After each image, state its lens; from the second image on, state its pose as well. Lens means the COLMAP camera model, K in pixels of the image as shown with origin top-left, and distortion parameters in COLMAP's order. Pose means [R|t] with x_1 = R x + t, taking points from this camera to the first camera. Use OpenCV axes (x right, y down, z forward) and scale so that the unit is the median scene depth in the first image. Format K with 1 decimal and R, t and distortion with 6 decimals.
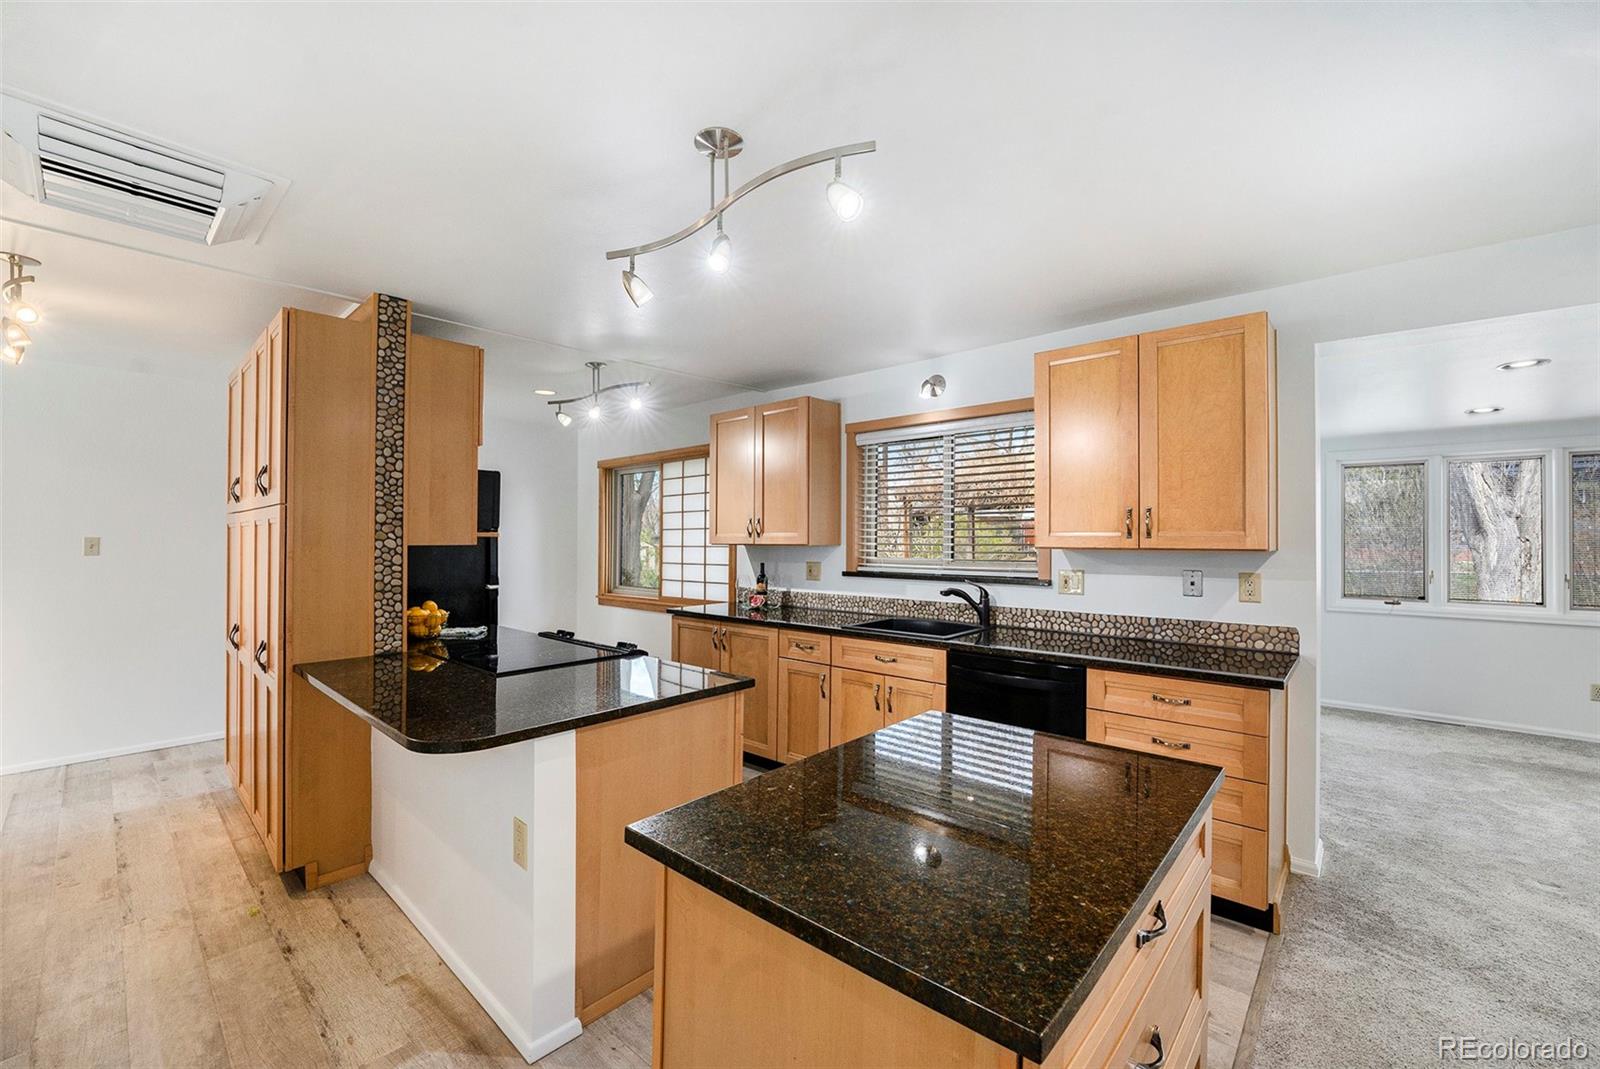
lens RADIAL K [[652.9, 0, 834.4], [0, 652.9, 534.0], [0, 0, 1]] dist [-0.013374, 0.001175]
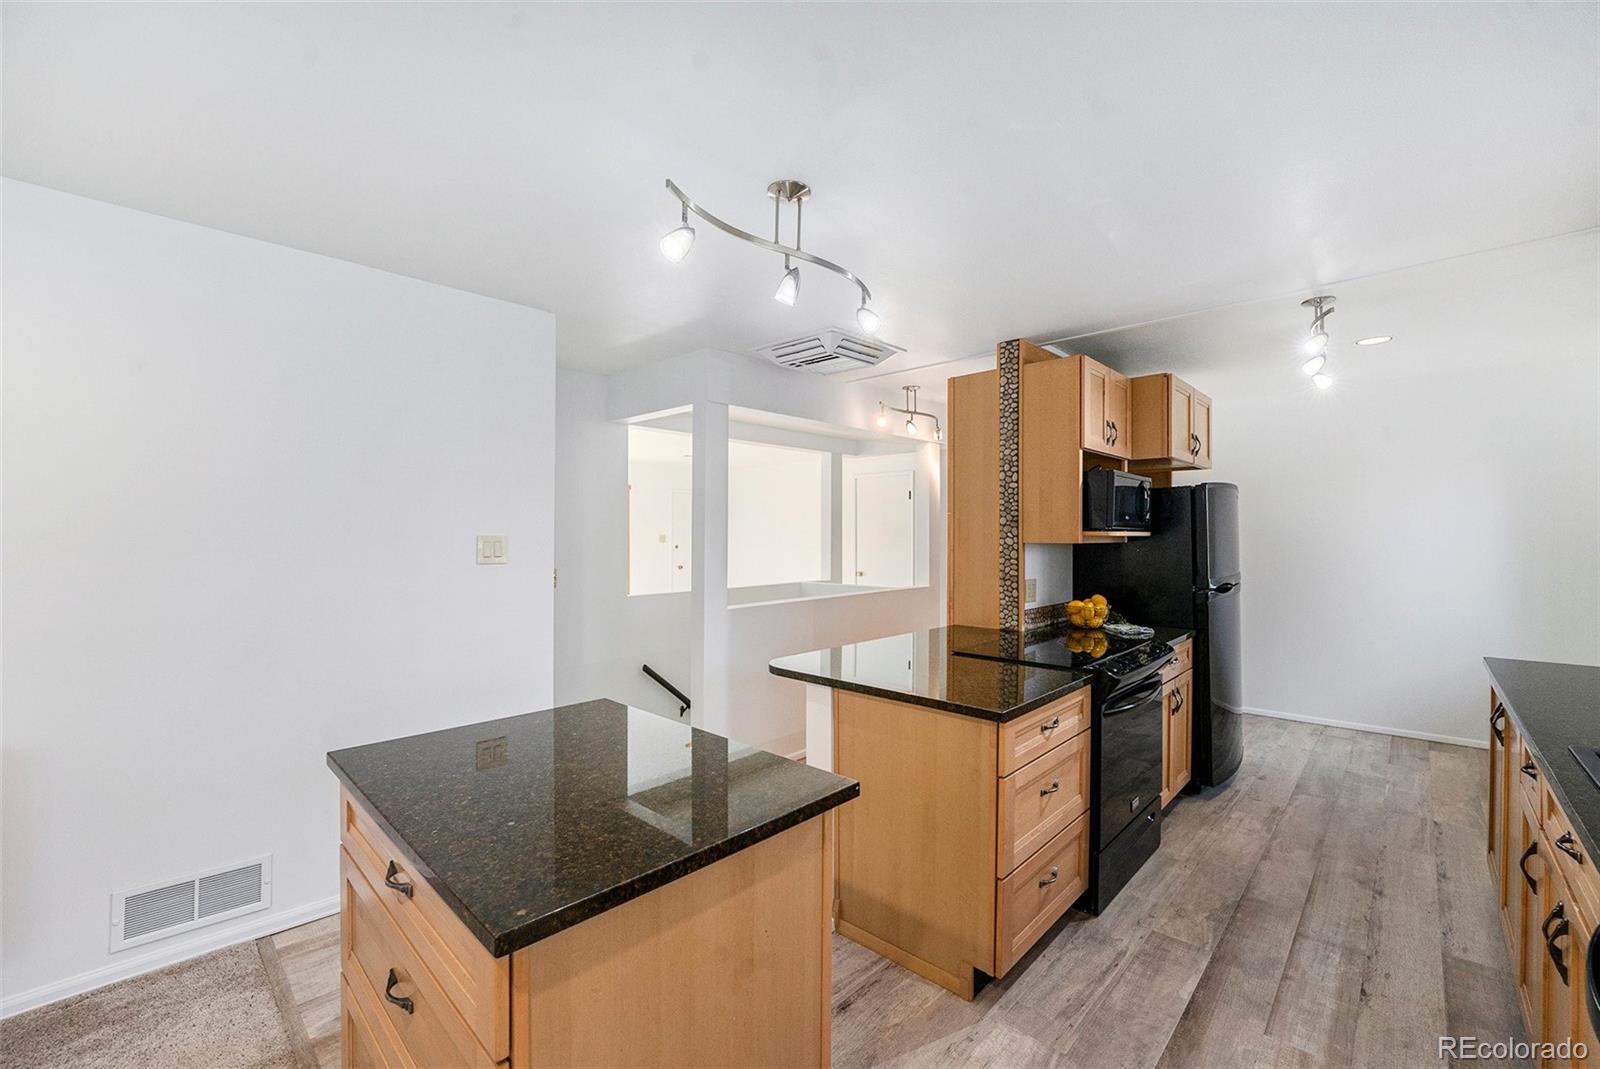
lens RADIAL K [[652.9, 0, 801.3], [0, 652.9, 536.1], [0, 0, 1]] dist [-0.013374, 0.001175]
pose [[-0.047087, -0.001240, -0.998890, 0.544354], [0.004698, 0.999988, -0.001463, 0.004765], [0.998880, -0.004762, -0.047081, 0.624617]]
